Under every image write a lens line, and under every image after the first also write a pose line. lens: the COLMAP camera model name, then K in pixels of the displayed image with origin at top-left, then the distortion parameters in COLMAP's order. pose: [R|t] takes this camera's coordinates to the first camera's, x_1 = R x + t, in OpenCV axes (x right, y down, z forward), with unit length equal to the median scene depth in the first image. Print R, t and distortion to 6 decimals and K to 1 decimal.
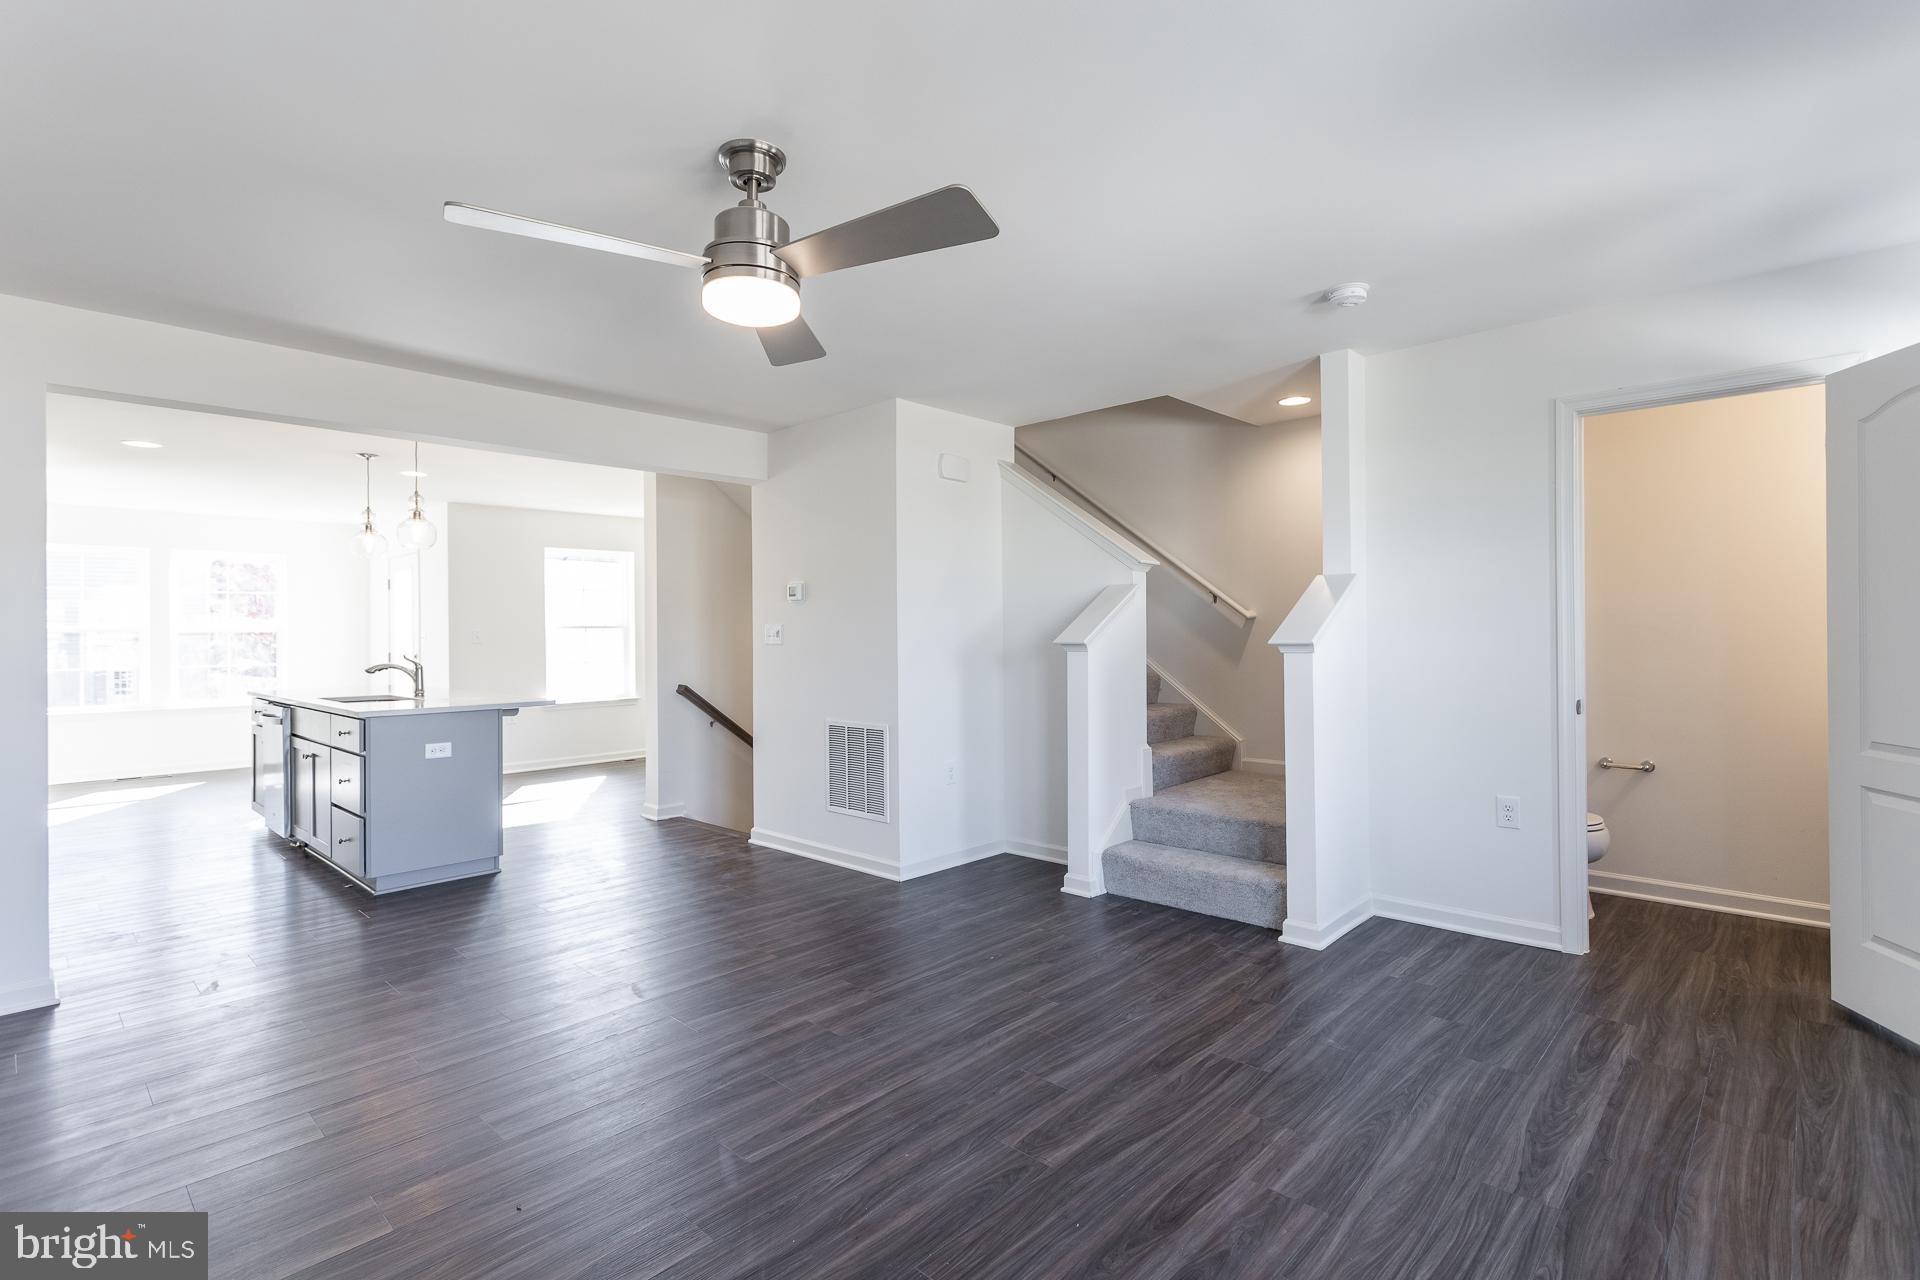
lens RADIAL K [[923.2, 0, 964.1], [0, 923.2, 632.4], [0, 0, 1]] dist [0.000013, 0.001818]
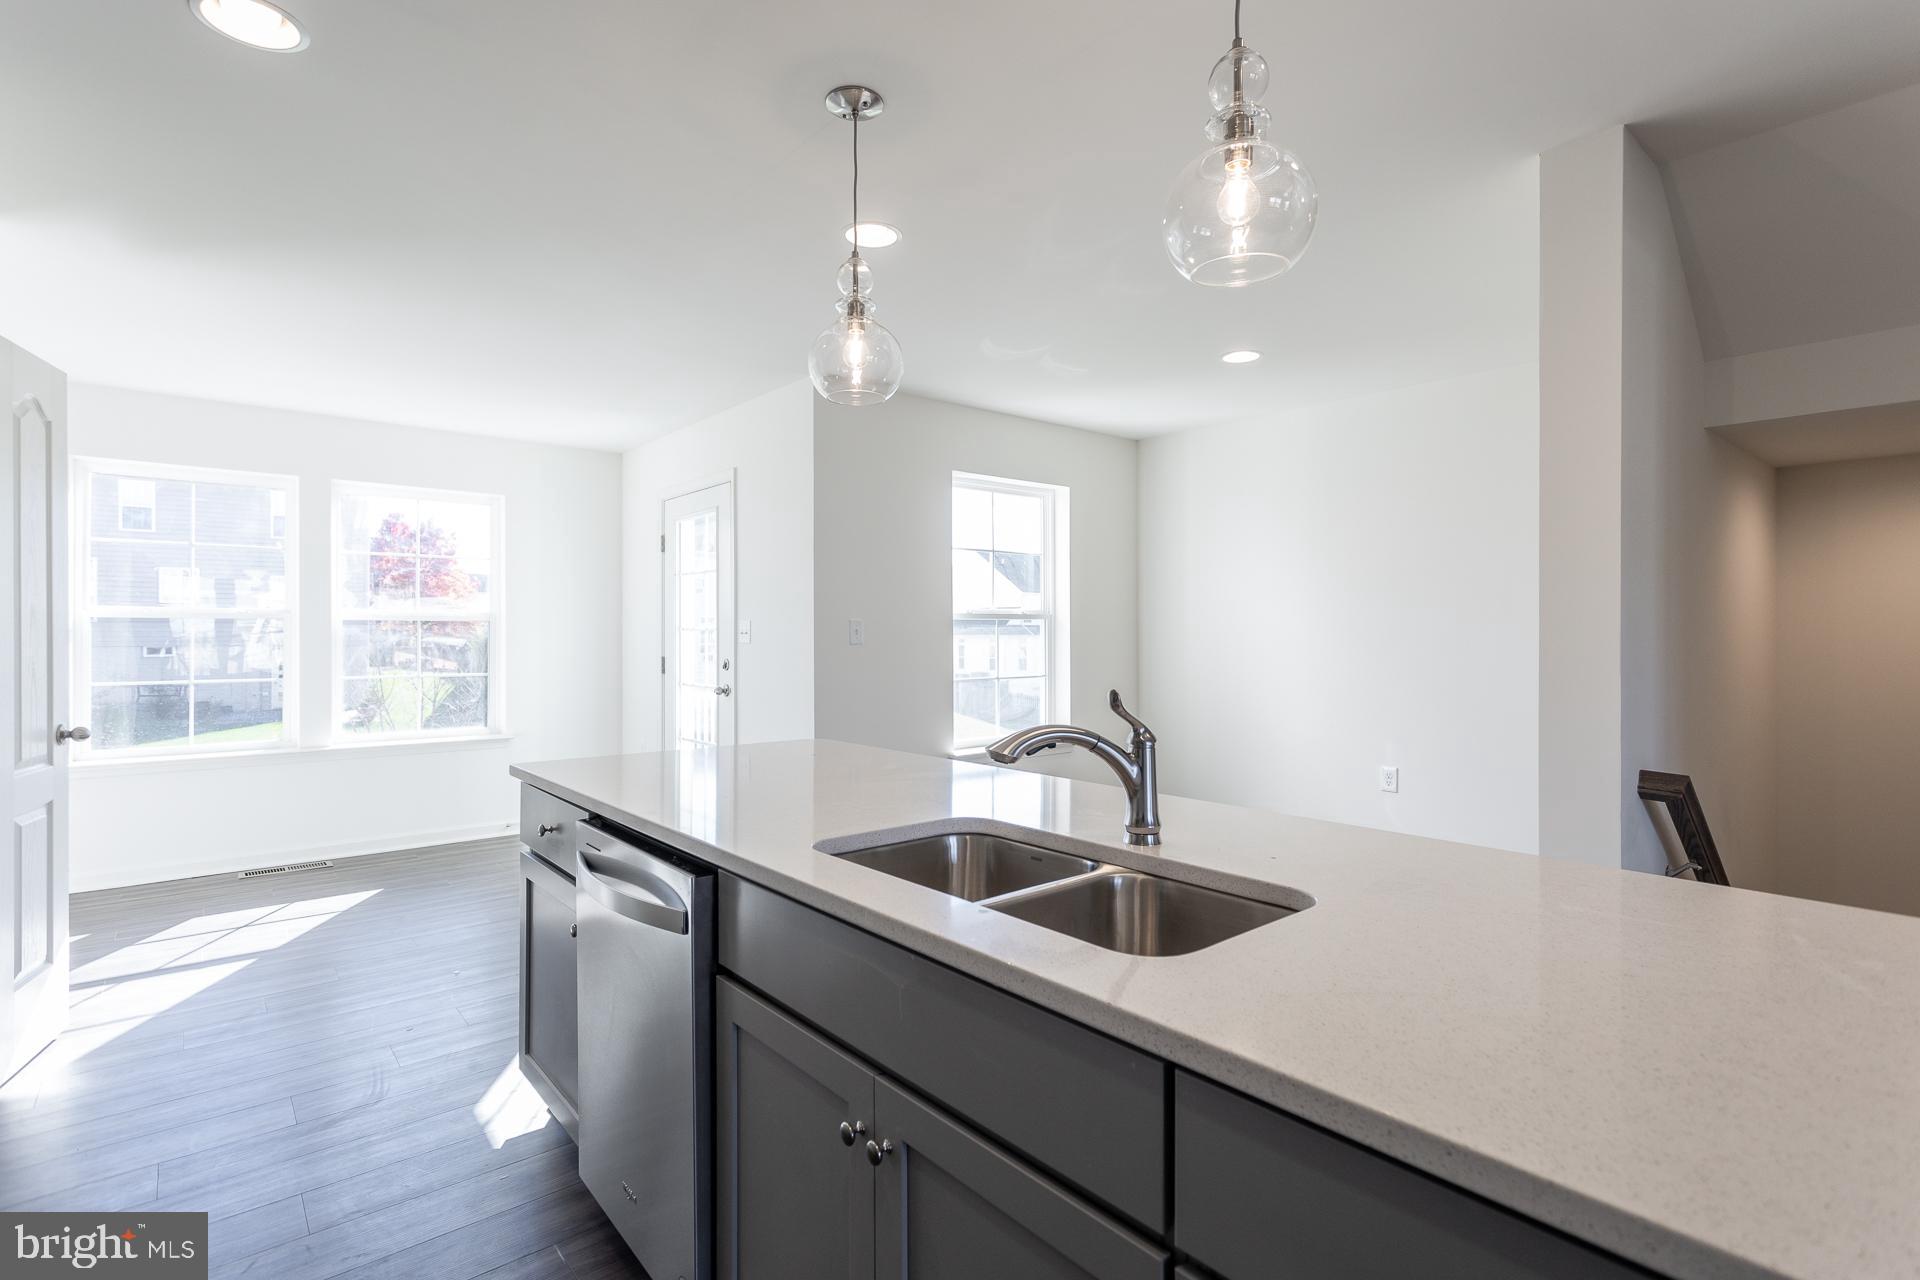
lens RADIAL K [[923.2, 0, 963.5], [0, 923.2, 627.4], [0, 0, 1]] dist [0.000013, 0.001818]
pose [[0.993843, 0.004011, -0.110727, -0.615350], [-0.004556, 0.999979, -0.004667, 0.006603], [0.110706, 0.005143, 0.993840, 0.720095]]
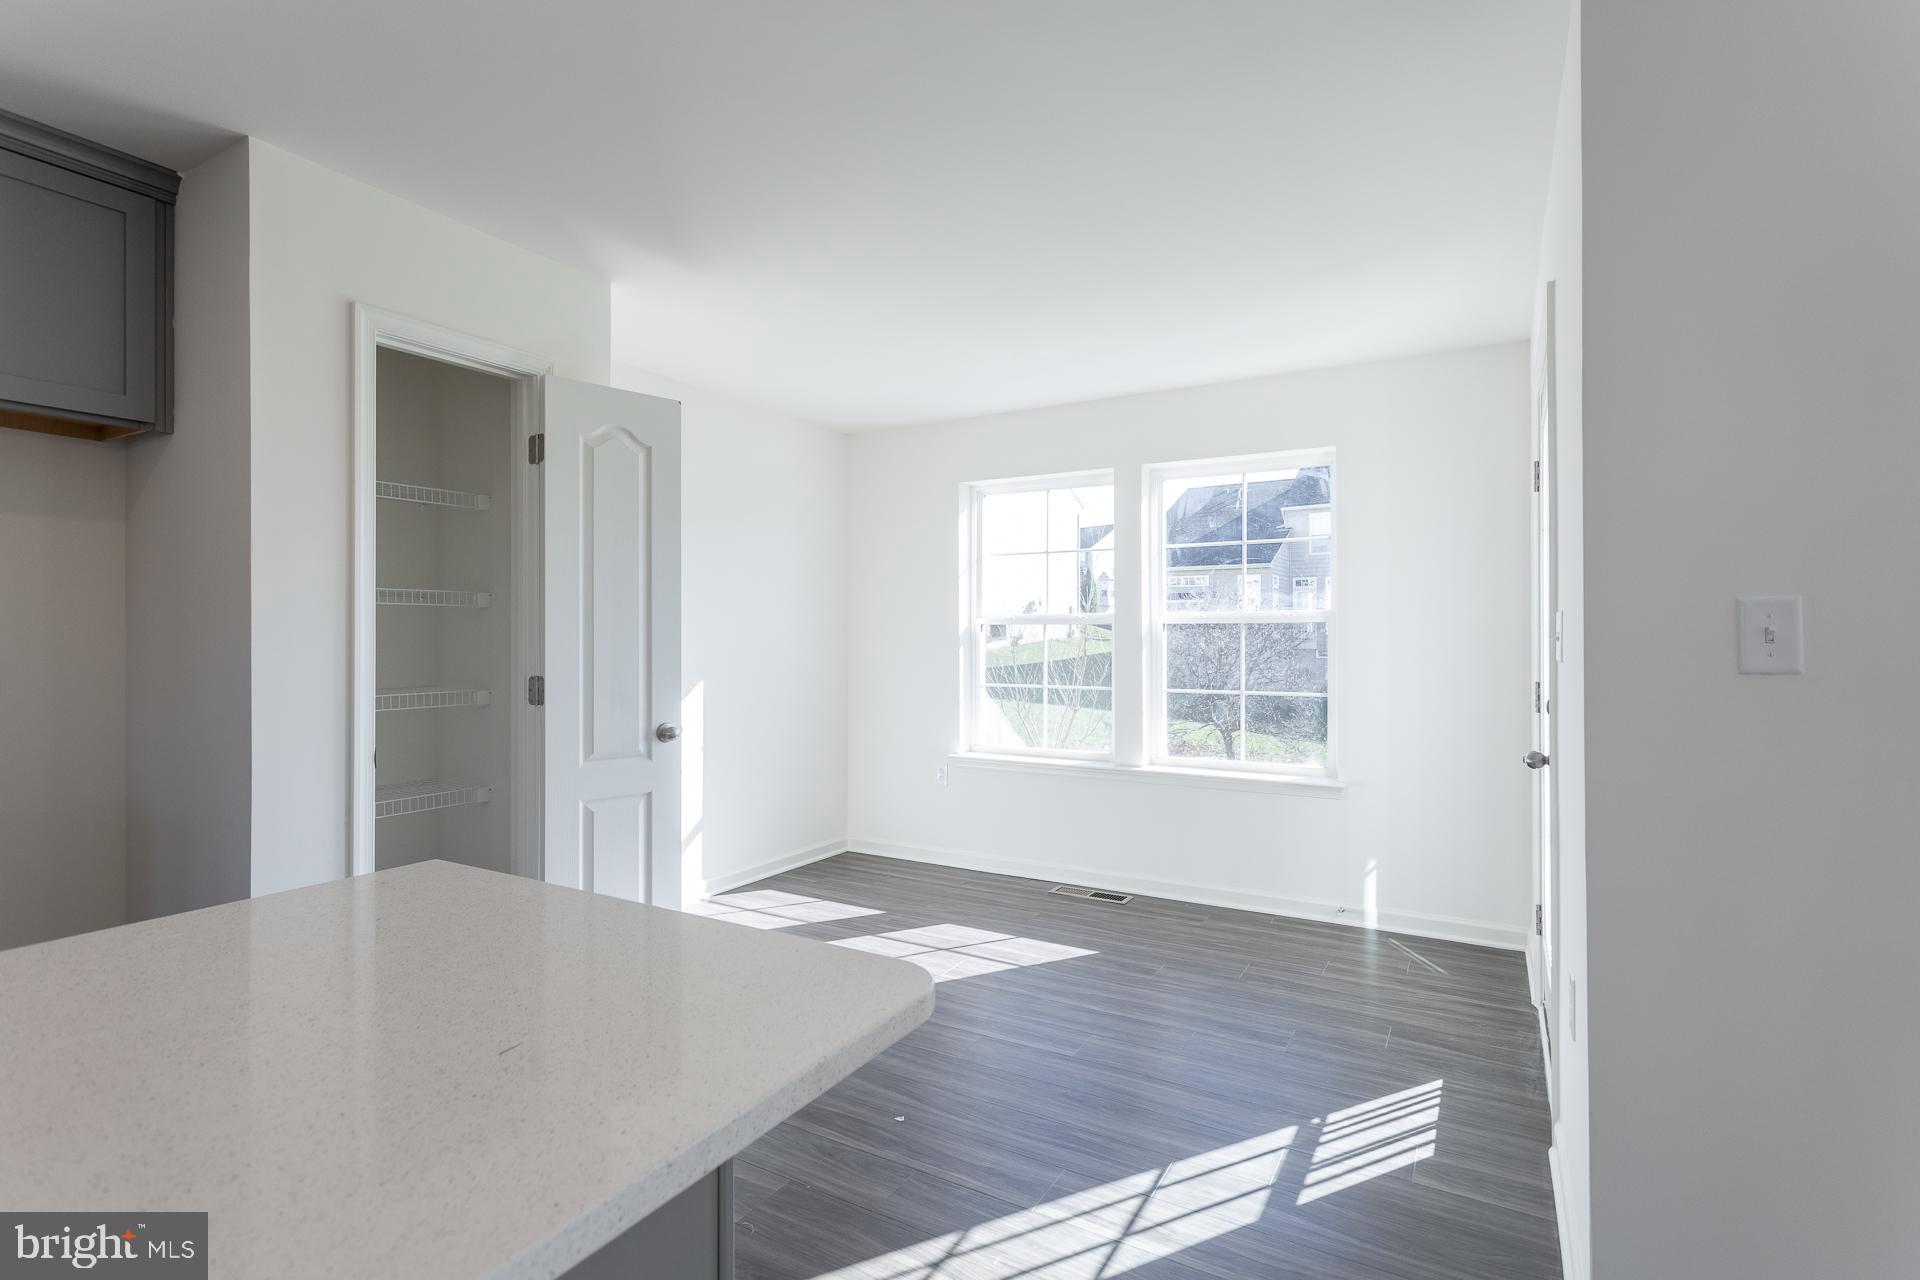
lens RADIAL K [[923.2, 0, 956.9], [0, 923.2, 642.1], [0, 0, 1]] dist [0.000013, 0.001818]
pose [[0.211412, 0.006981, -0.977372, -0.584607], [0.001171, 0.999972, 0.007396, 0.006743], [0.977396, -0.002708, 0.211398, 1.219742]]
